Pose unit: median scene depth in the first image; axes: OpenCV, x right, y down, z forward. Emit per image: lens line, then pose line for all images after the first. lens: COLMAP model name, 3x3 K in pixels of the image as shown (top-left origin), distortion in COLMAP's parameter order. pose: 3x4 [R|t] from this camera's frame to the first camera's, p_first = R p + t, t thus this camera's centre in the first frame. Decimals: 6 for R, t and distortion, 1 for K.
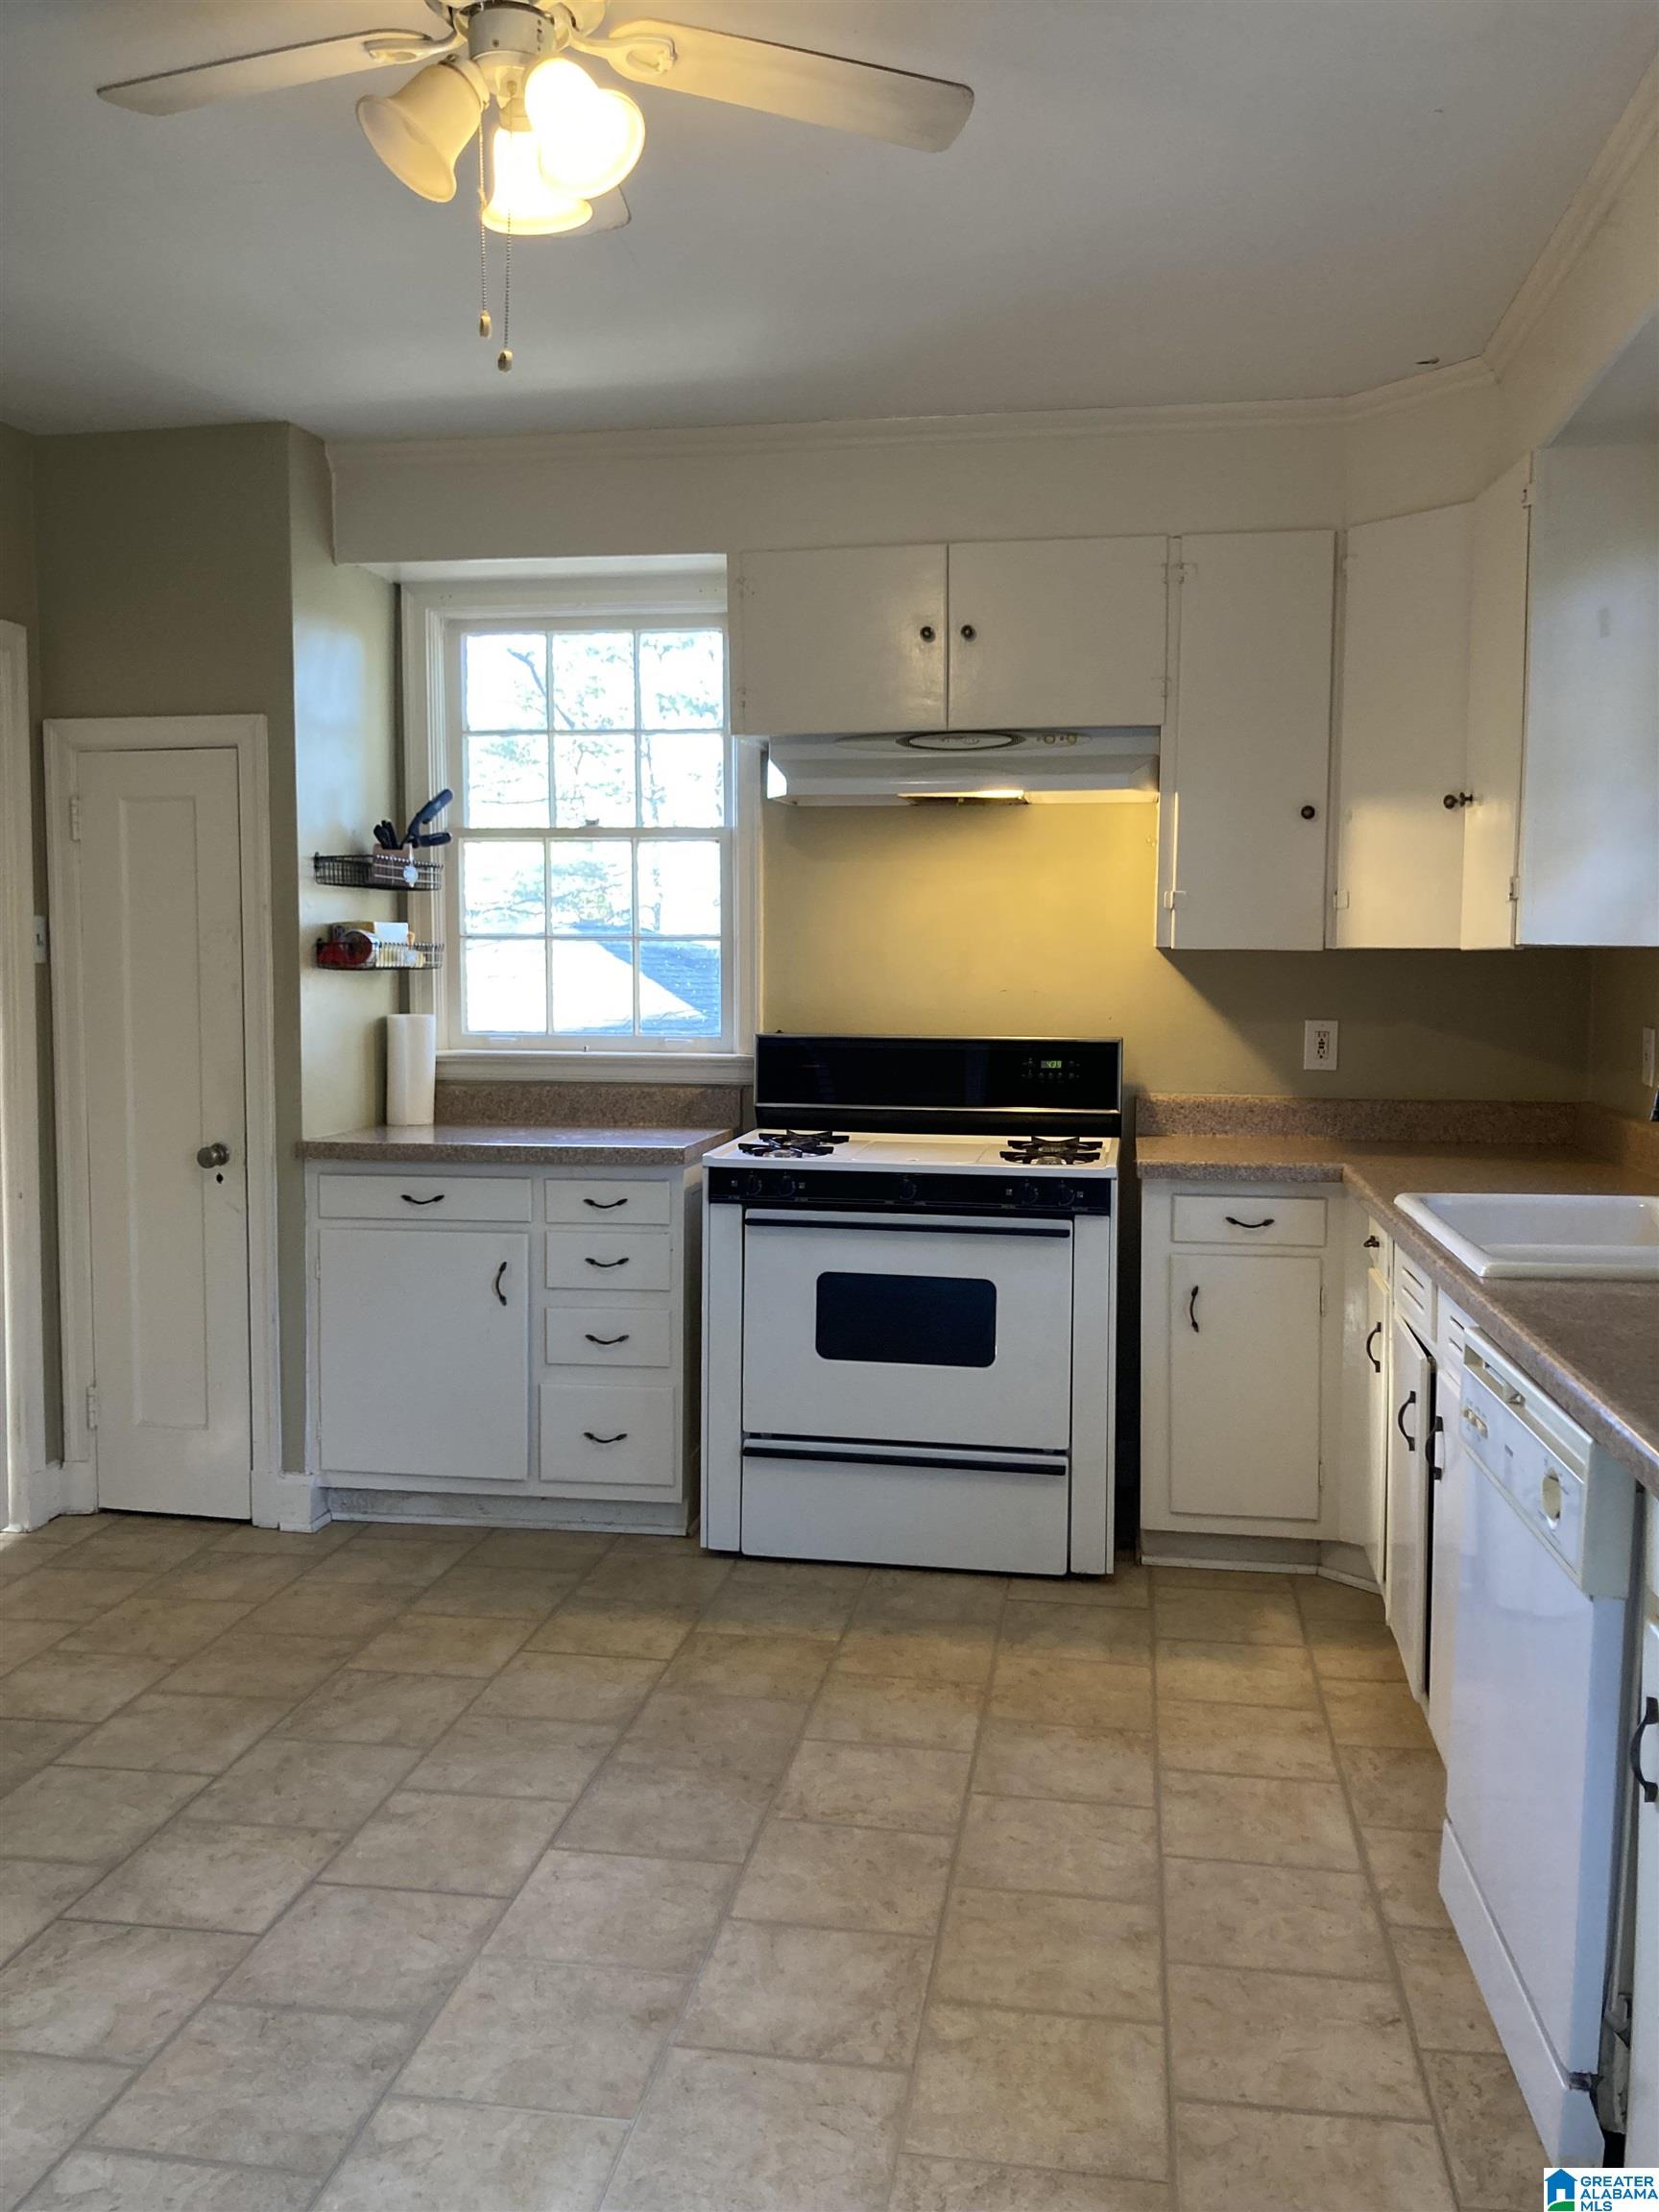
lens RADIAL K [[1818.8, 0, 827.6], [0, 1818.8, 1088.4], [0, 0, 1]] dist [0.013312, 0.001854]
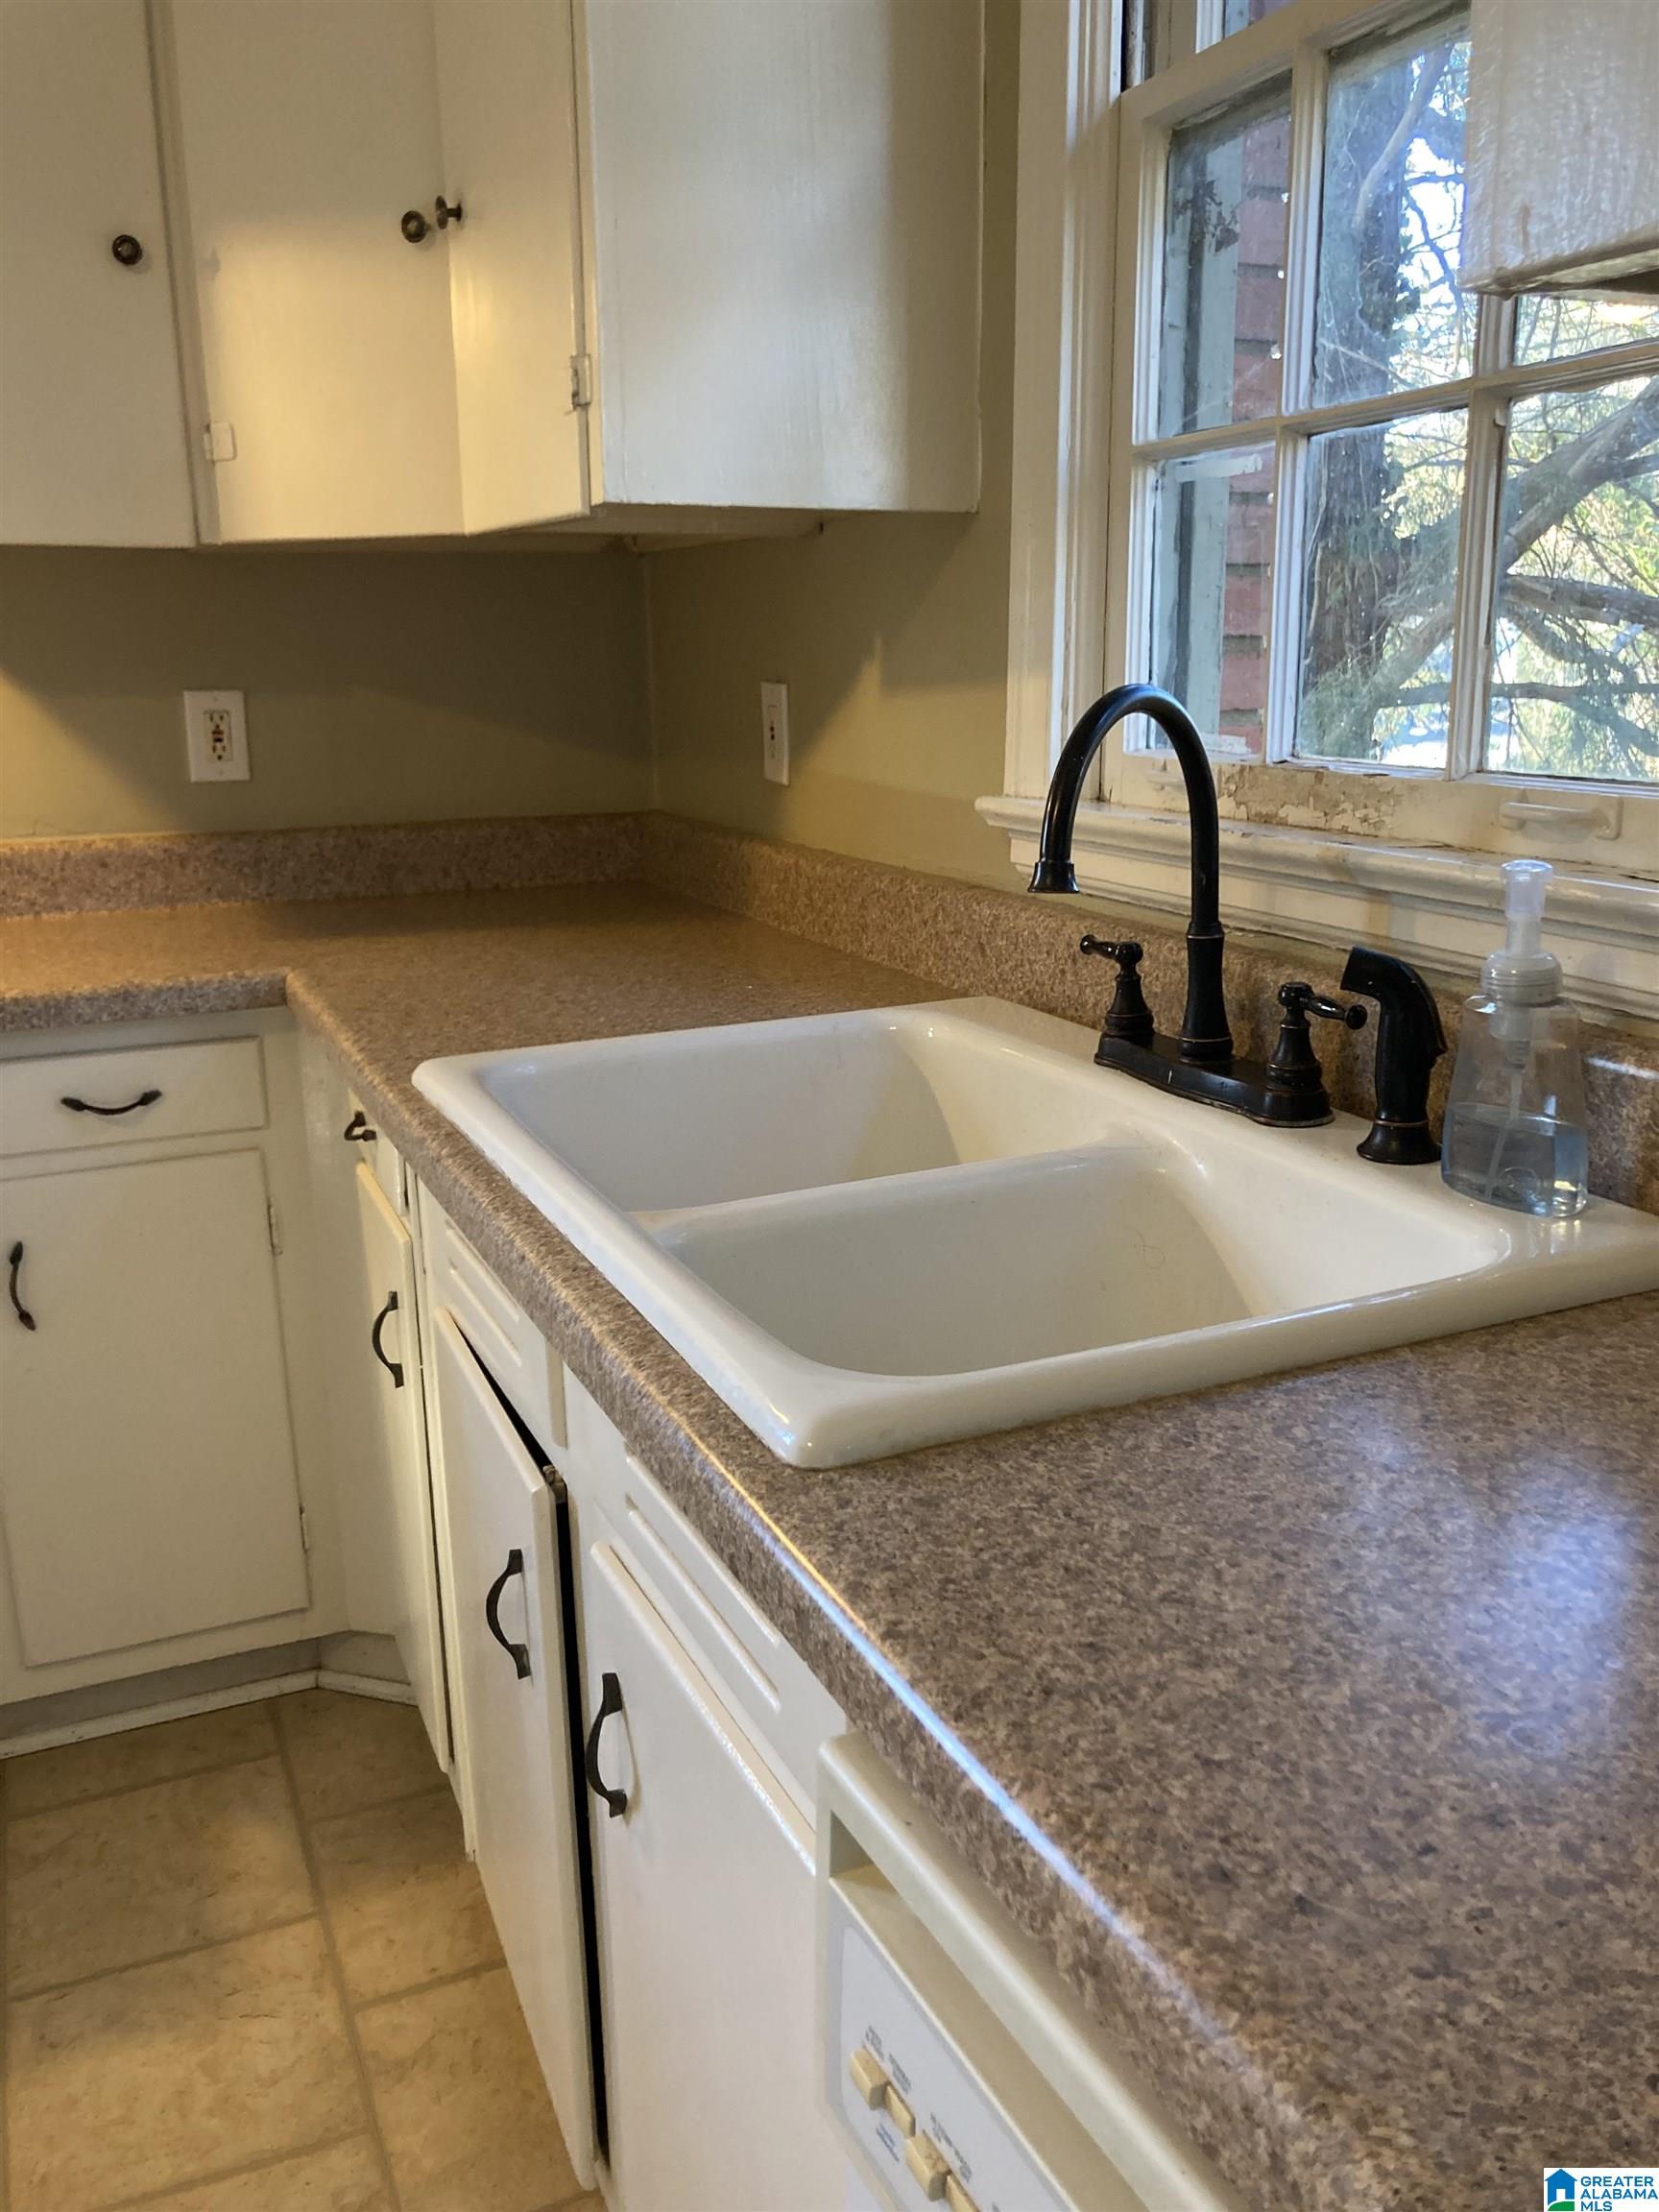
lens RADIAL K [[1818.8, 0, 820.6], [0, 1818.8, 1098.5], [0, 0, 1]] dist [0.013312, 0.001854]
pose [[0.839655, -0.149298, 0.522197, 0.137180], [0.056946, 0.980377, 0.188729, -0.011449], [-0.540127, -0.128730, 0.831680, 0.488793]]
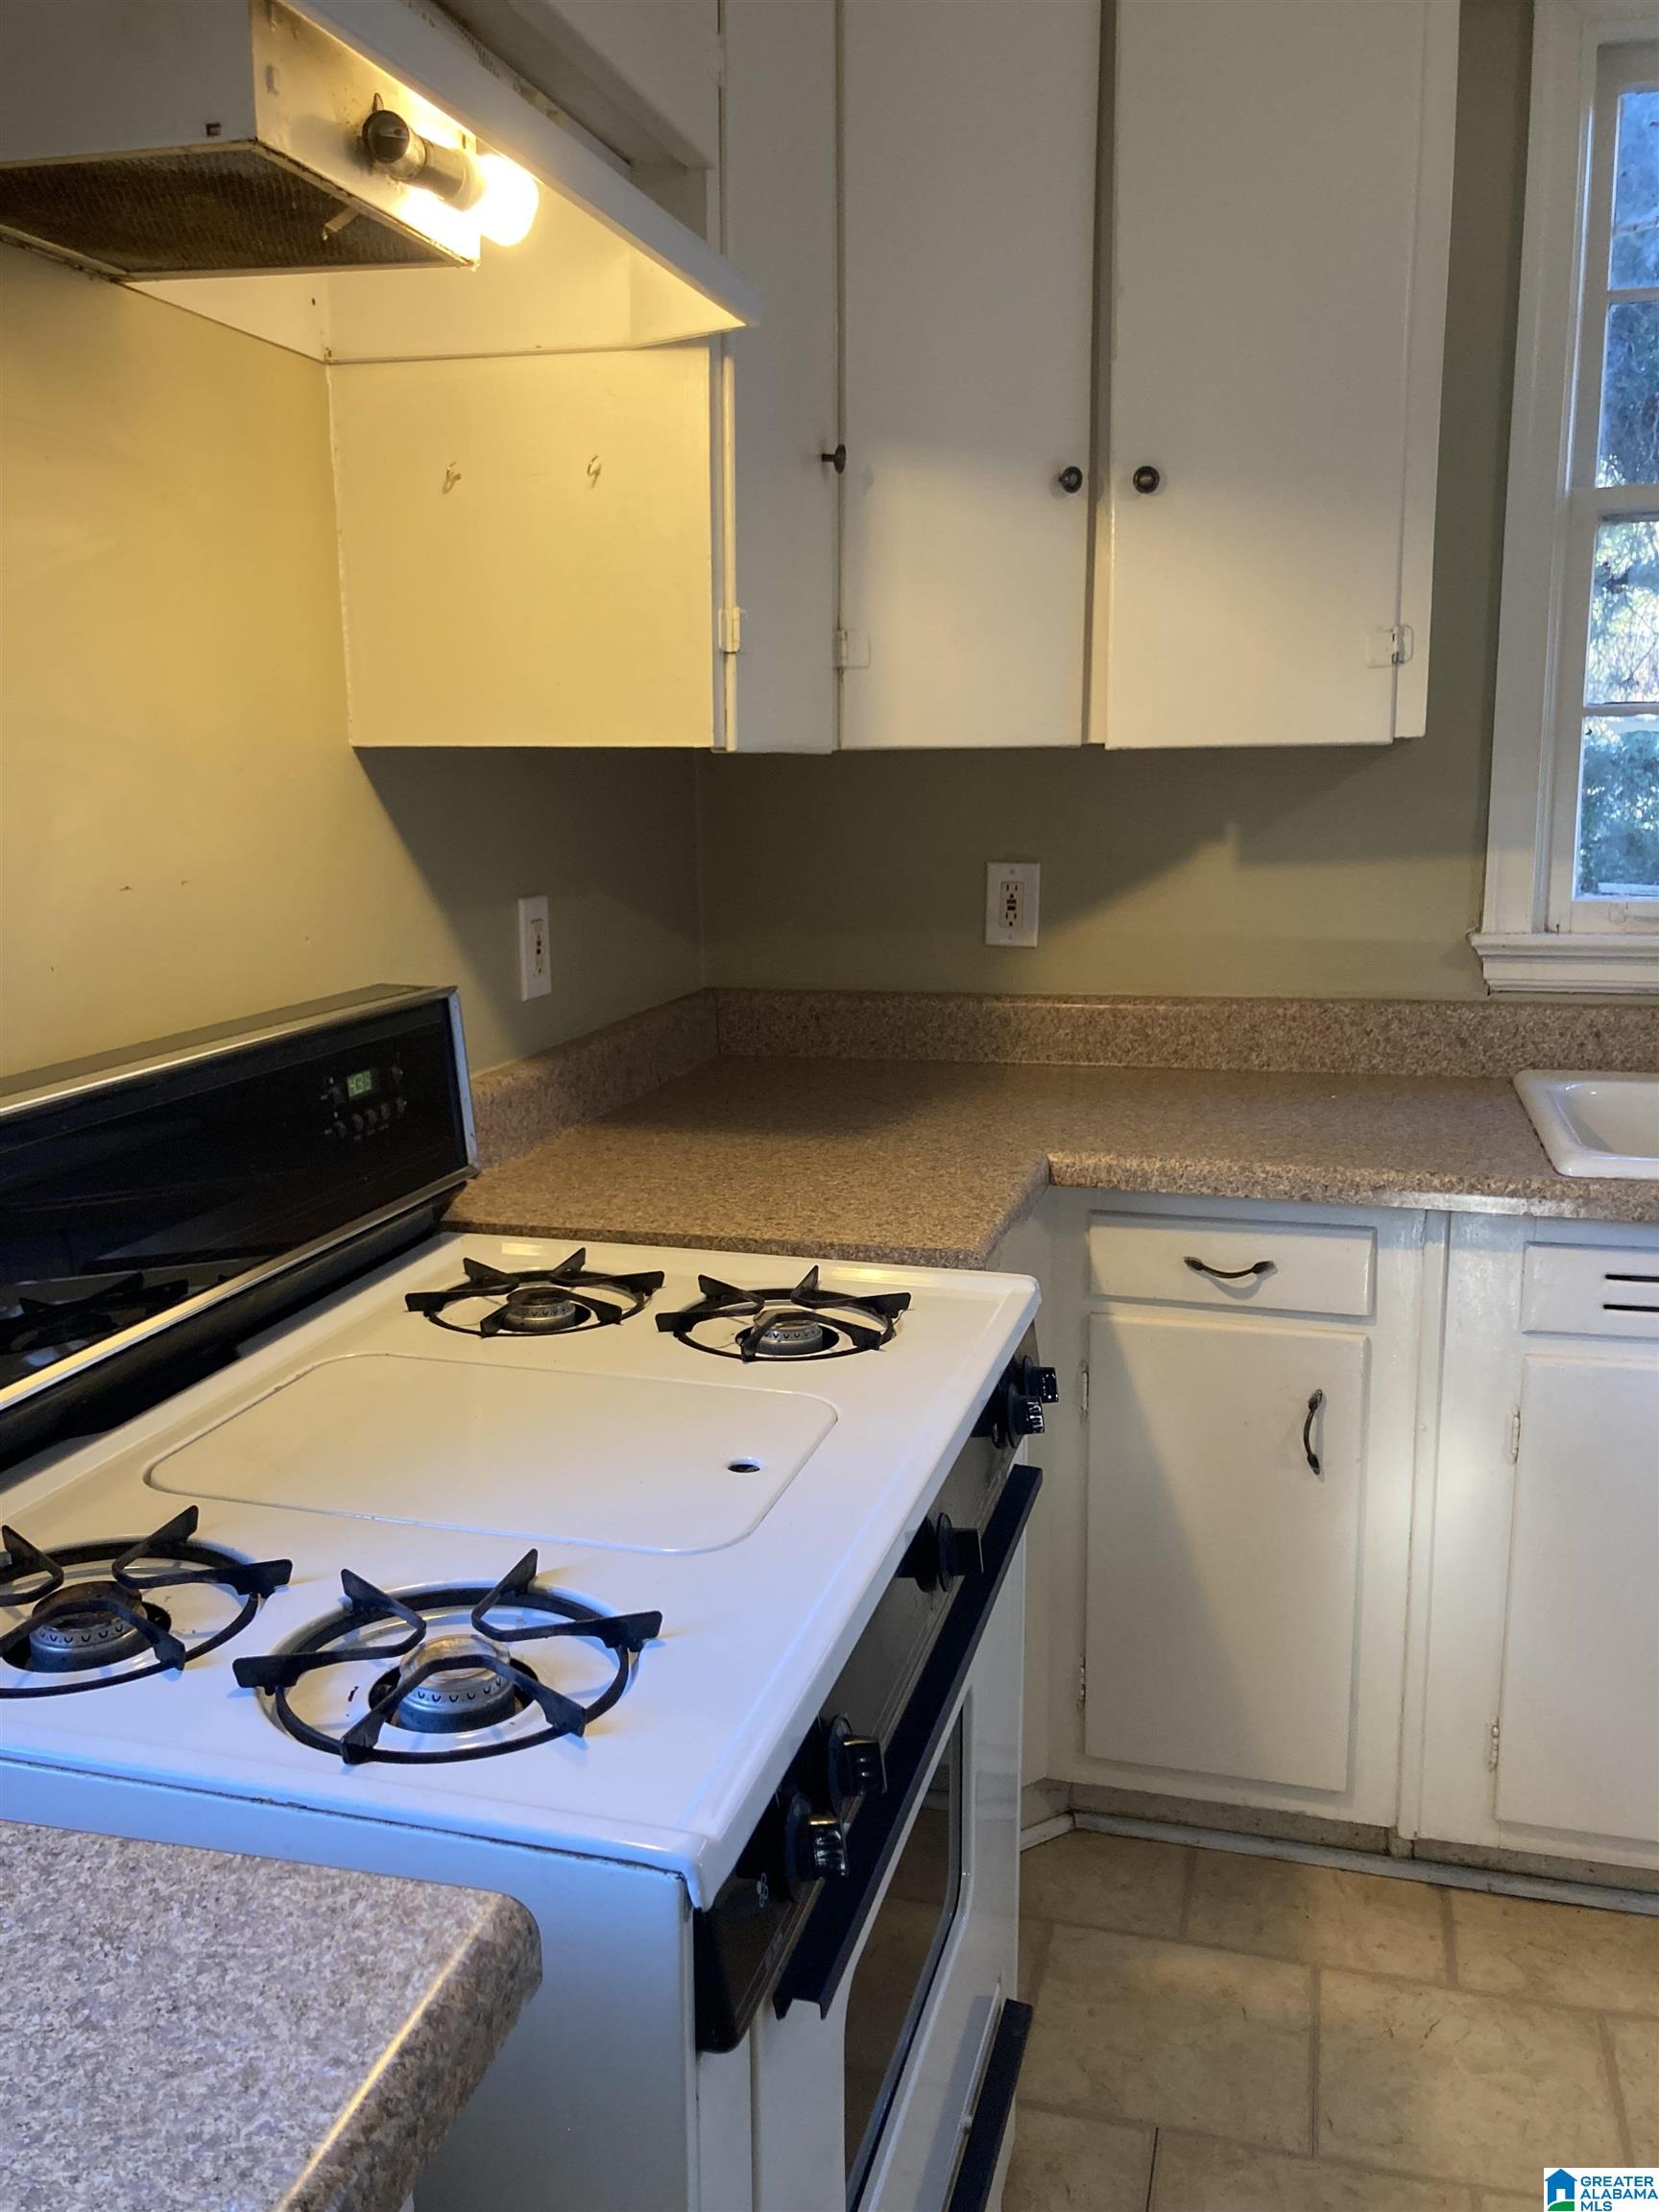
lens RADIAL K [[1818.8, 0, 842.3], [0, 1818.8, 1115.5], [0, 0, 1]] dist [0.013312, 0.001854]
pose [[0.102292, -0.202991, 0.973823, -0.249492], [0.083955, 0.977227, 0.194882, -0.080009], [-0.991205, 0.061822, 0.117005, 1.003878]]
